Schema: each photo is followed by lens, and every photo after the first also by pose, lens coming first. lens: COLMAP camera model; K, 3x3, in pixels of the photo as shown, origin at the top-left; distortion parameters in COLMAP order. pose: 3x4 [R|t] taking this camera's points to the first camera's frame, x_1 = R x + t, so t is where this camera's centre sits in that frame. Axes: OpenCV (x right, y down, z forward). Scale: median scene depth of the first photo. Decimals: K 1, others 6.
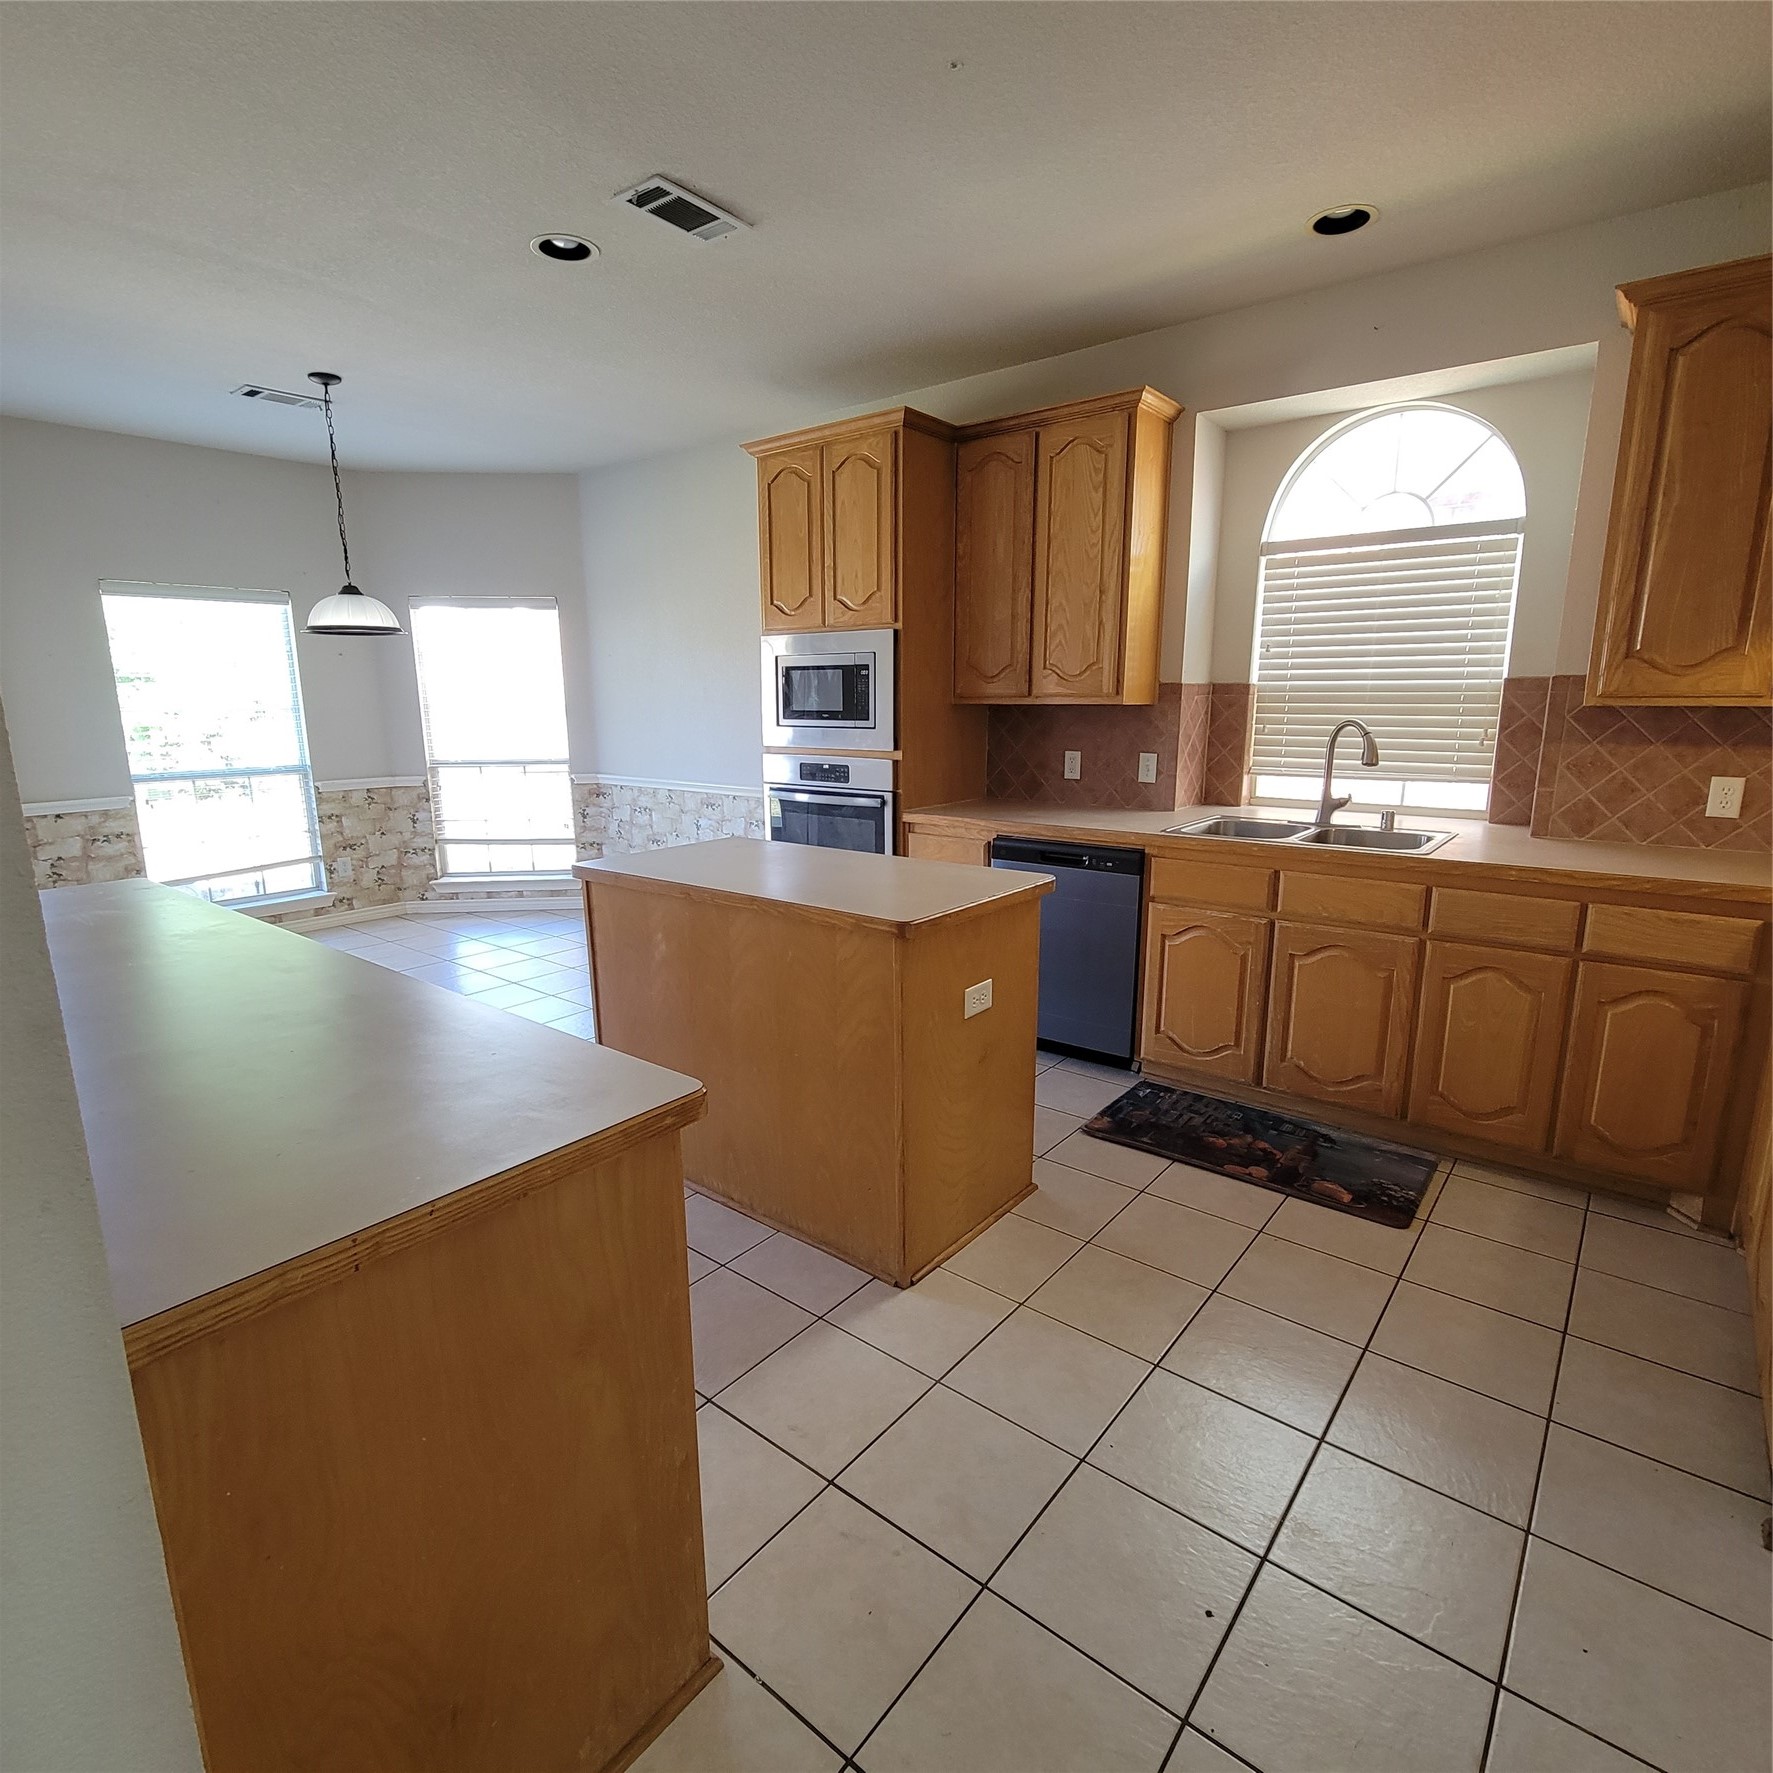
lens RADIAL K [[962.8, 0, 888.9], [0, 962.8, 897.8], [0, 0, 1]] dist [0.000059, -0.001617]
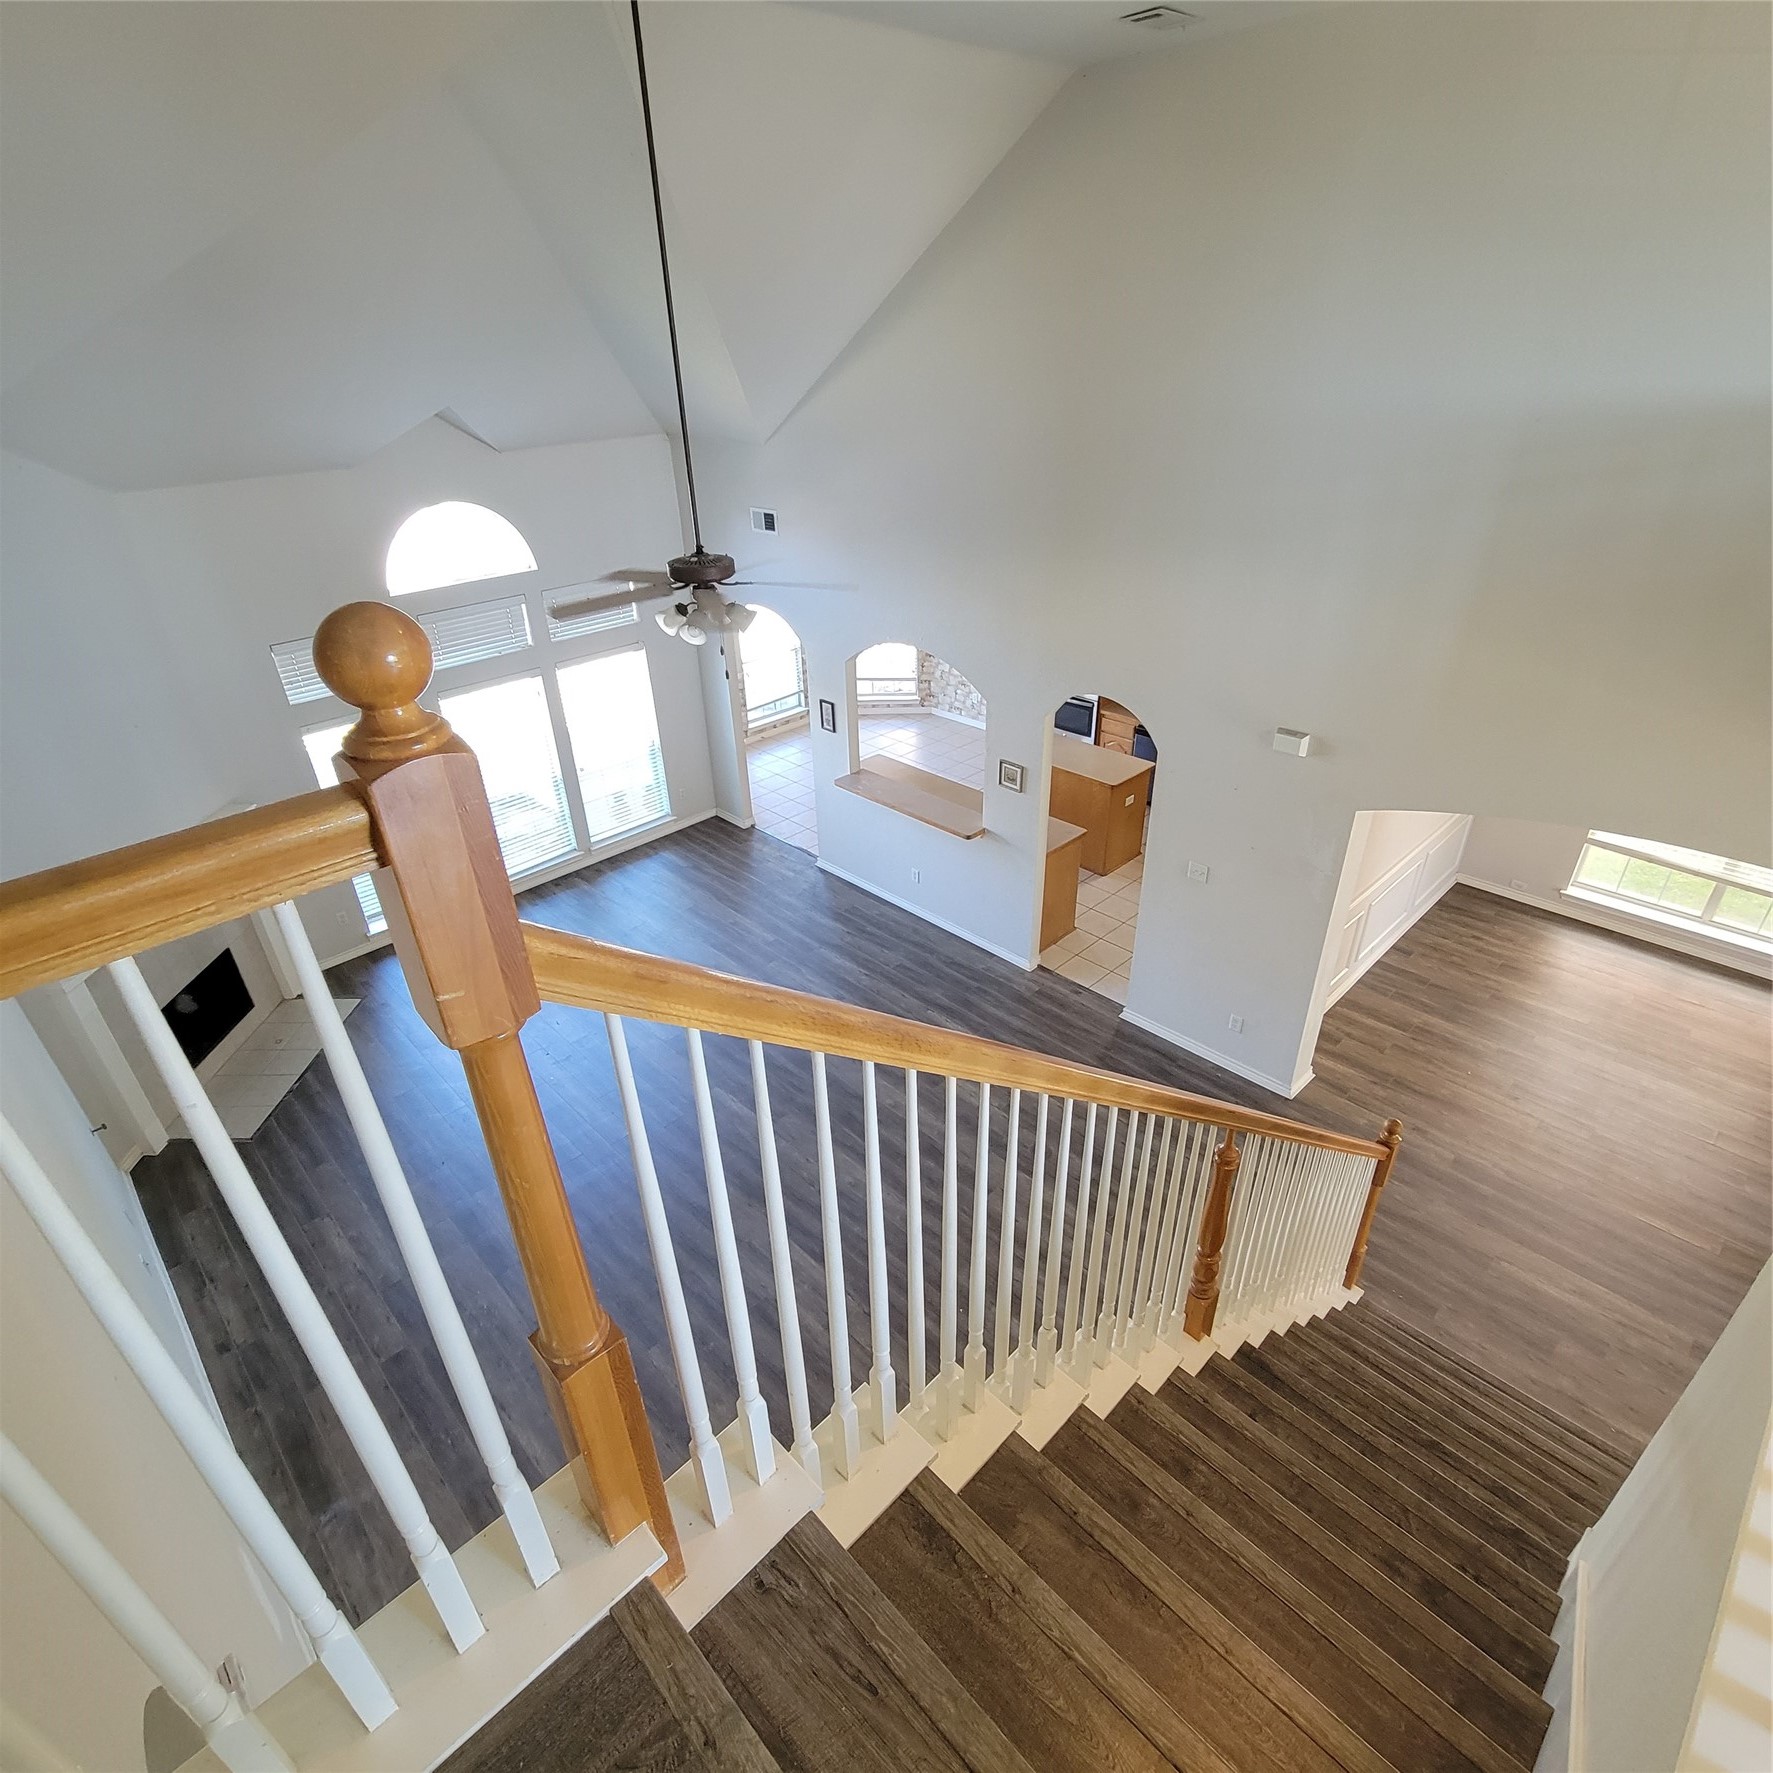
lens RADIAL K [[962.8, 0, 883.1], [0, 962.8, 888.6], [0, 0, 1]] dist [0.000059, -0.001617]
pose [[0.991197, 0.036268, -0.127332, -0.213016], [0.005199, 0.950343, 0.311160, -0.429886], [0.132294, -0.309083, 0.941789, -1.591763]]
